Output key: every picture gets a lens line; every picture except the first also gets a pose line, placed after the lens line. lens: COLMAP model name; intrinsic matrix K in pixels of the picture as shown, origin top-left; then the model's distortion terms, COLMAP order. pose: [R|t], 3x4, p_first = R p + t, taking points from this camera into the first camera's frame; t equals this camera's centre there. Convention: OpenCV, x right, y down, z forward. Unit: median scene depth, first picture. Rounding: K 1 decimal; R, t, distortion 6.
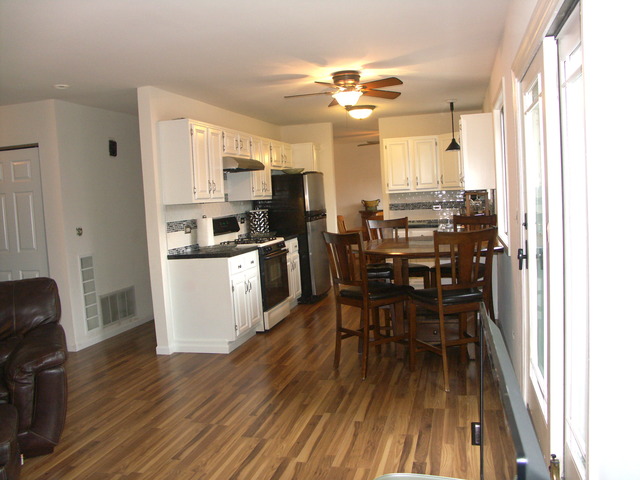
lens RADIAL K [[550.7, 0, 319.3], [0, 550.7, 237.3], [0, 0, 1]] dist [-0.160697, 0.156145]
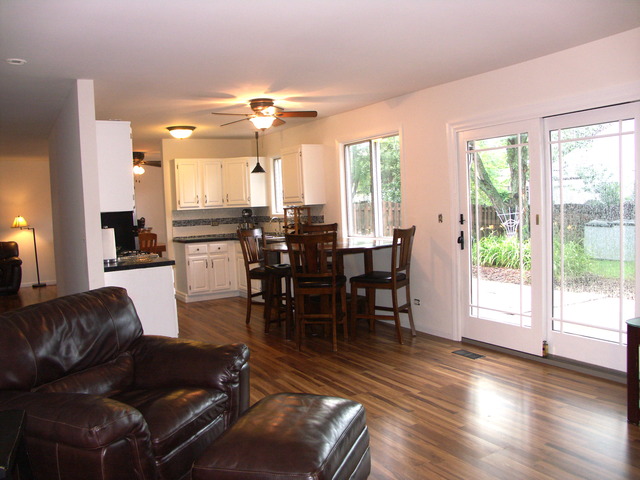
lens RADIAL K [[550.7, 0, 319.3], [0, 550.7, 237.3], [0, 0, 1]] dist [-0.160697, 0.156145]
pose [[0.706590, -0.016708, 0.707426, -0.892634], [0.055714, 0.997931, -0.032080, 0.043901], [-0.705427, 0.062081, 0.706059, 0.144869]]
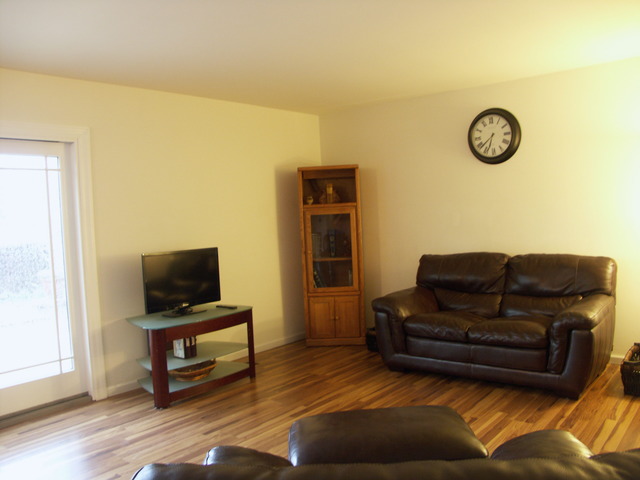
lens RADIAL K [[550.7, 0, 319.3], [0, 550.7, 237.3], [0, 0, 1]] dist [-0.160697, 0.156145]
pose [[-0.899490, 0.076264, 0.430235, -0.697550], [0.126691, 0.987873, 0.089761, -0.046740], [-0.418172, 0.135246, -0.898243, 1.179216]]
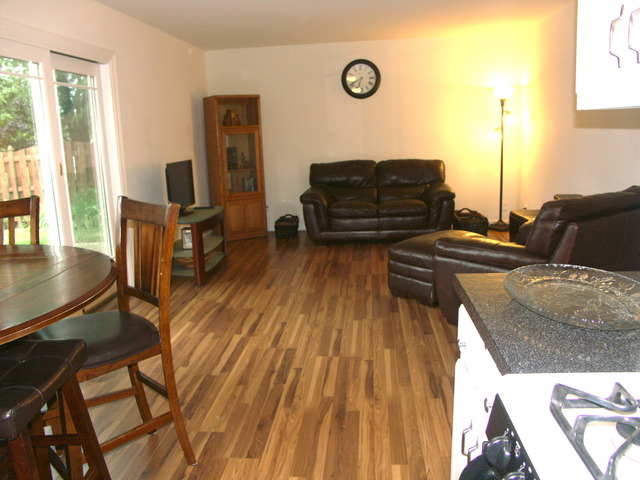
lens RADIAL K [[550.7, 0, 319.3], [0, 550.7, 237.3], [0, 0, 1]] dist [-0.160697, 0.156145]
pose [[-0.981698, 0.123611, -0.144875, -0.049429], [0.080572, 0.958871, 0.272166, -0.116170], [0.172559, 0.255512, -0.951282, 1.701335]]
